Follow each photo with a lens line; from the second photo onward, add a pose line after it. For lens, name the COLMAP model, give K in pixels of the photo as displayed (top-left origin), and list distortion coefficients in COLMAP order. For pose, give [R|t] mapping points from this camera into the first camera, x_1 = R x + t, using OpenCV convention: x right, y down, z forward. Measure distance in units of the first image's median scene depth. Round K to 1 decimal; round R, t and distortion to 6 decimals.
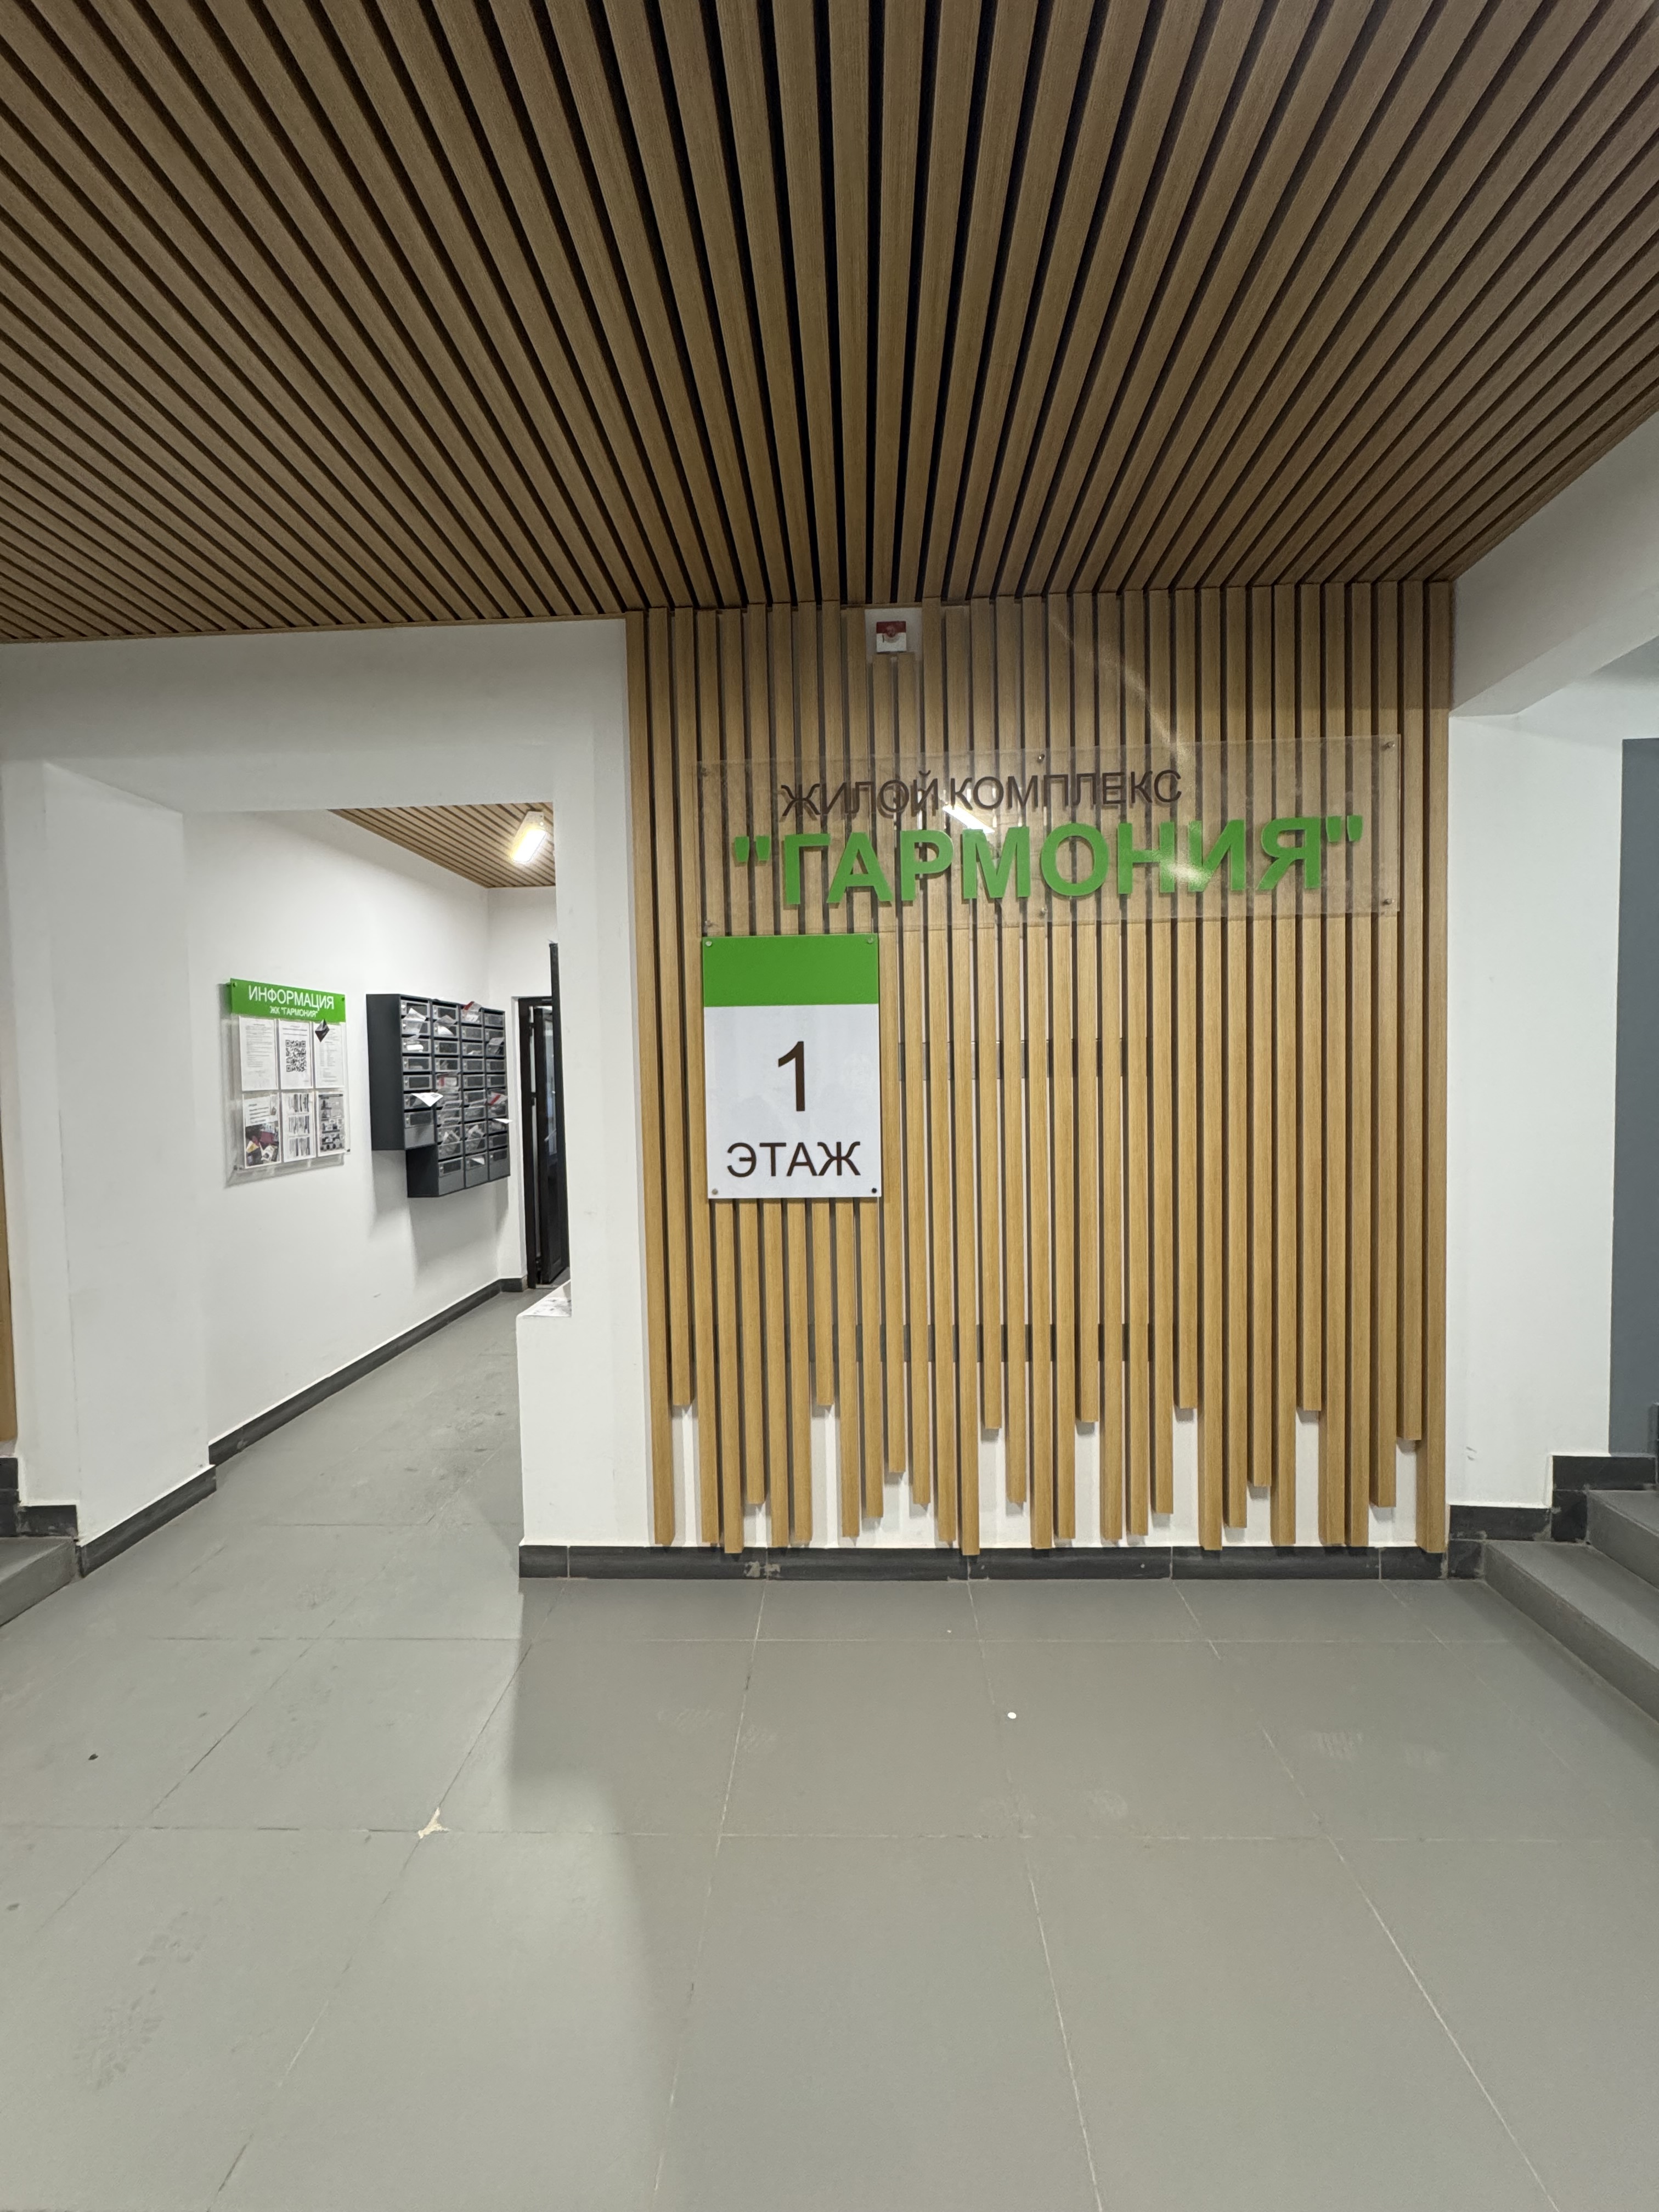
lens RADIAL K [[884.3, 0, 829.5], [0, 884.3, 1106.0], [0, 0, 1]] dist [-0.000336, 0.000029]
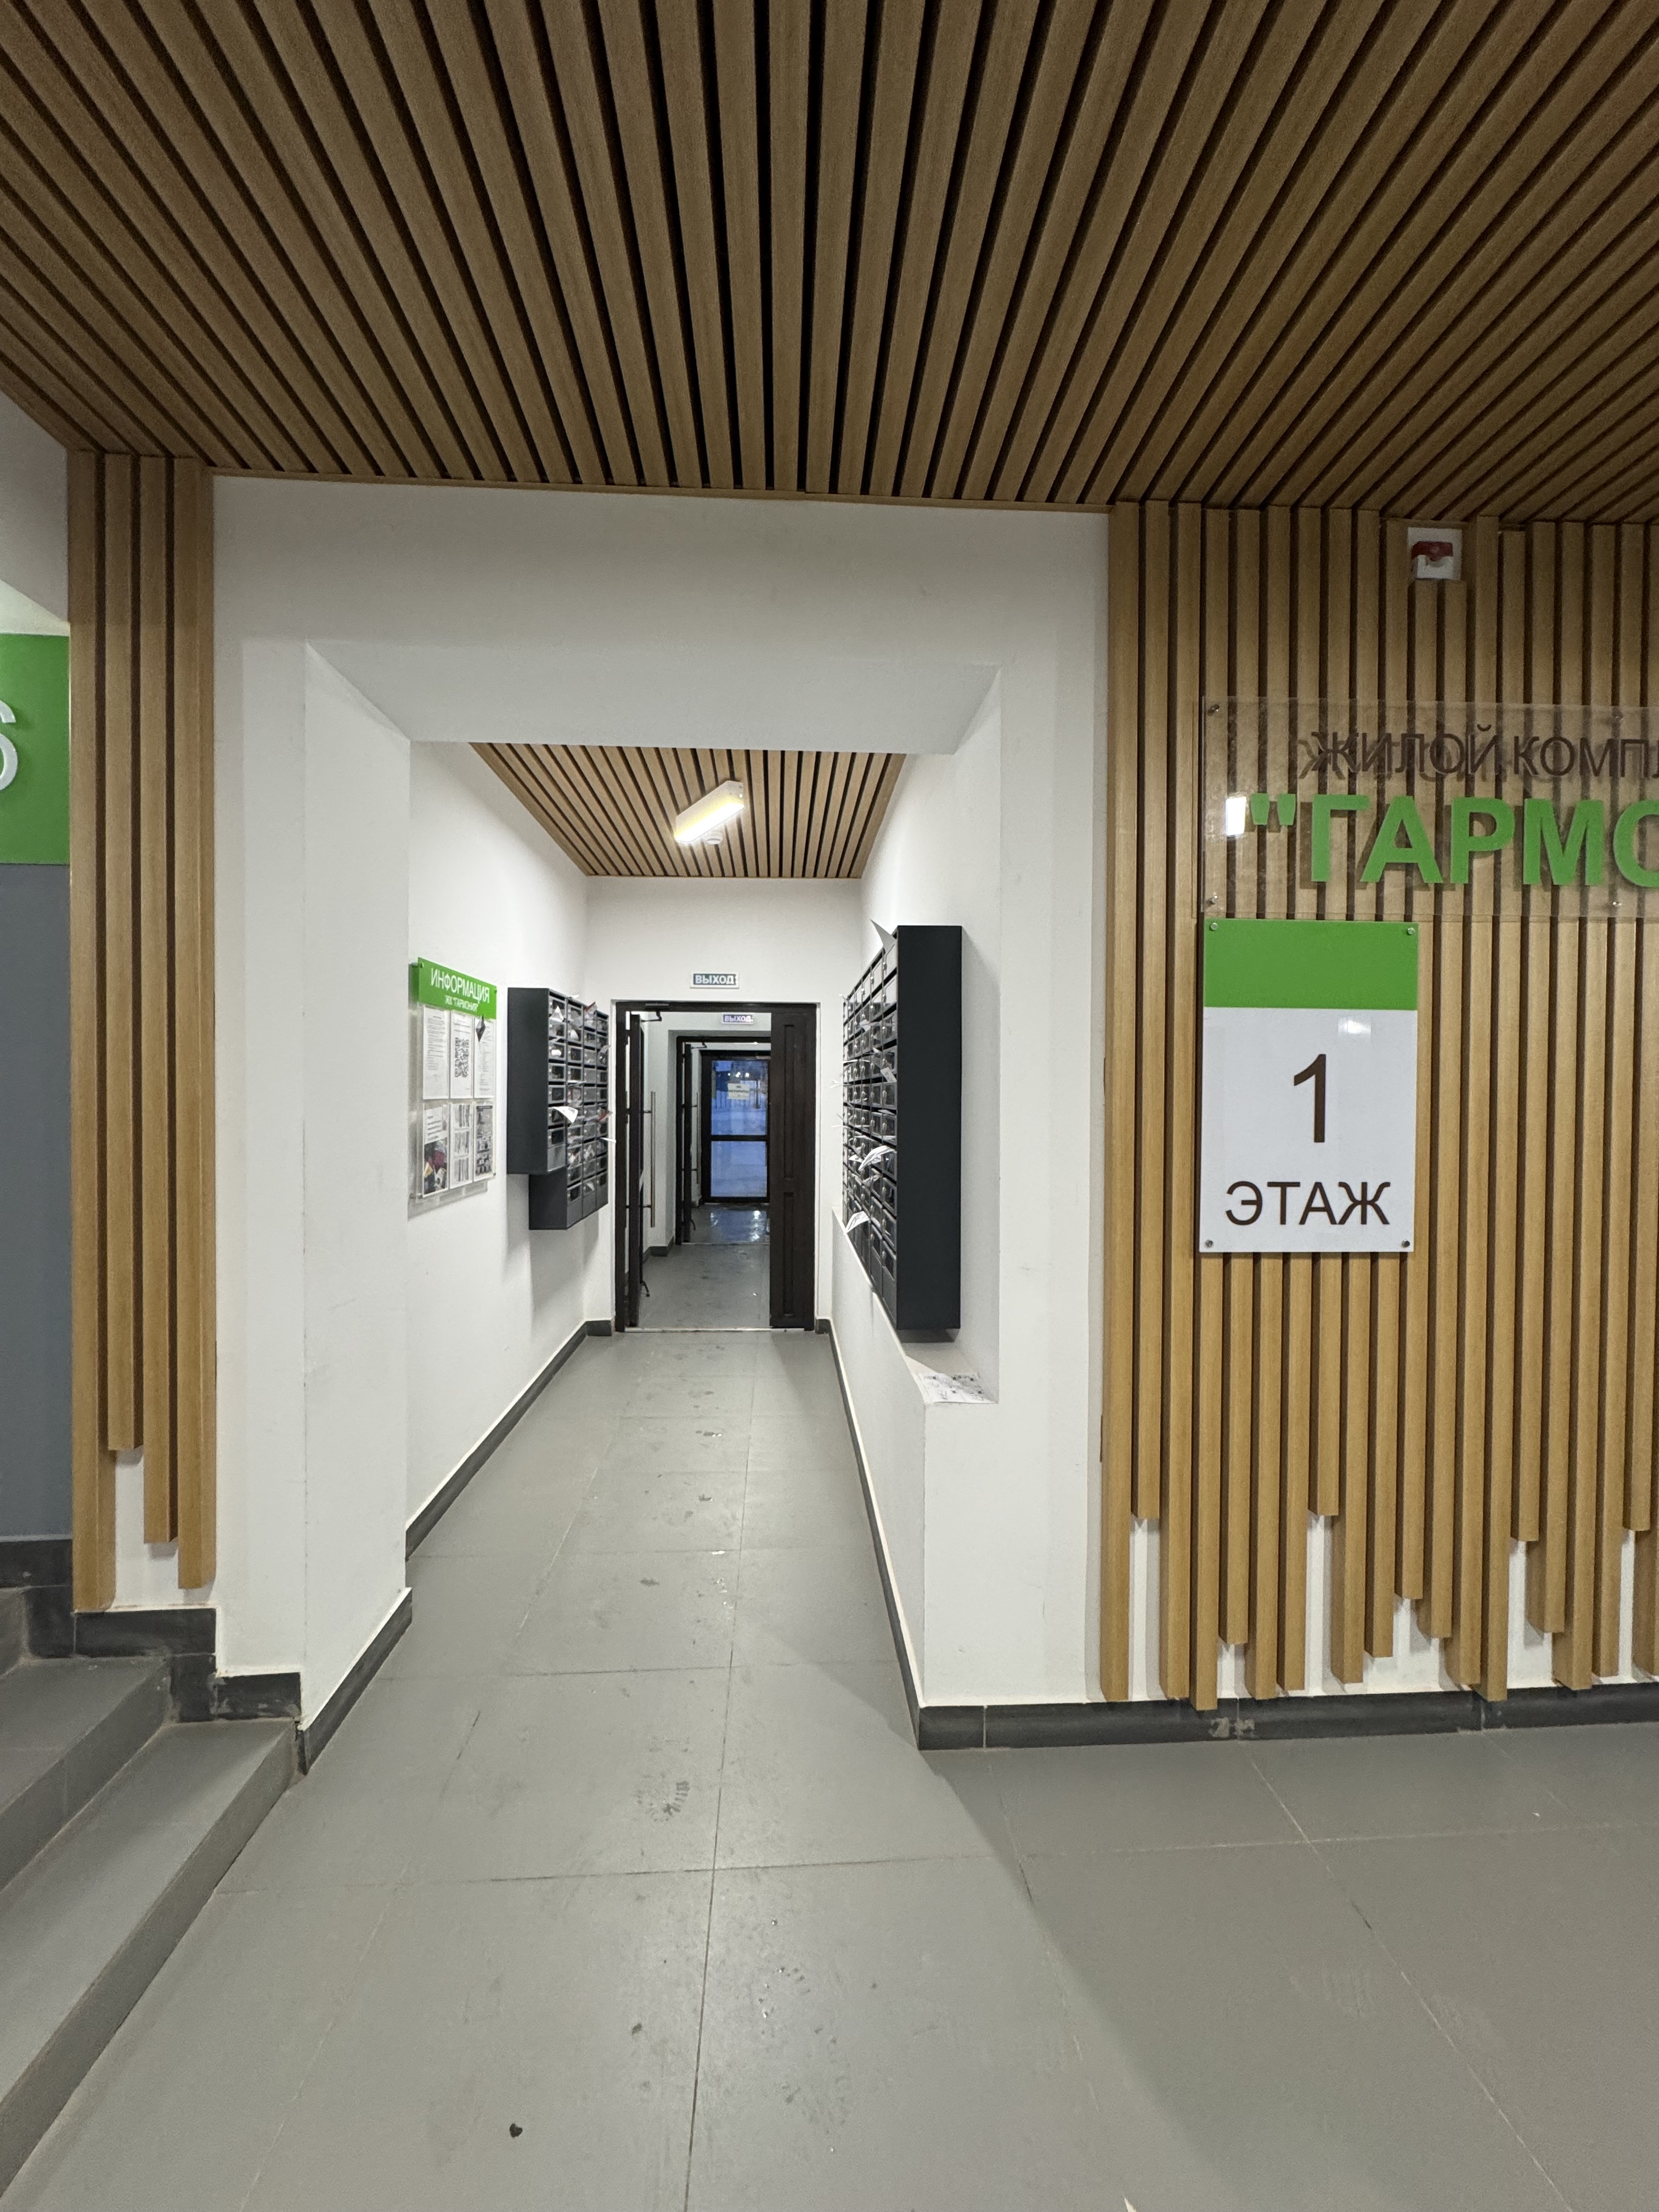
lens RADIAL K [[882.5, 0, 829.5], [0, 882.5, 1106.0], [0, 0, 1]] dist [-0.000668, -0.000157]
pose [[0.995205, 0.023485, 0.094946, -0.525056], [-0.021021, 0.999418, -0.026864, 0.003613], [-0.095522, 0.024739, 0.995120, 0.247423]]
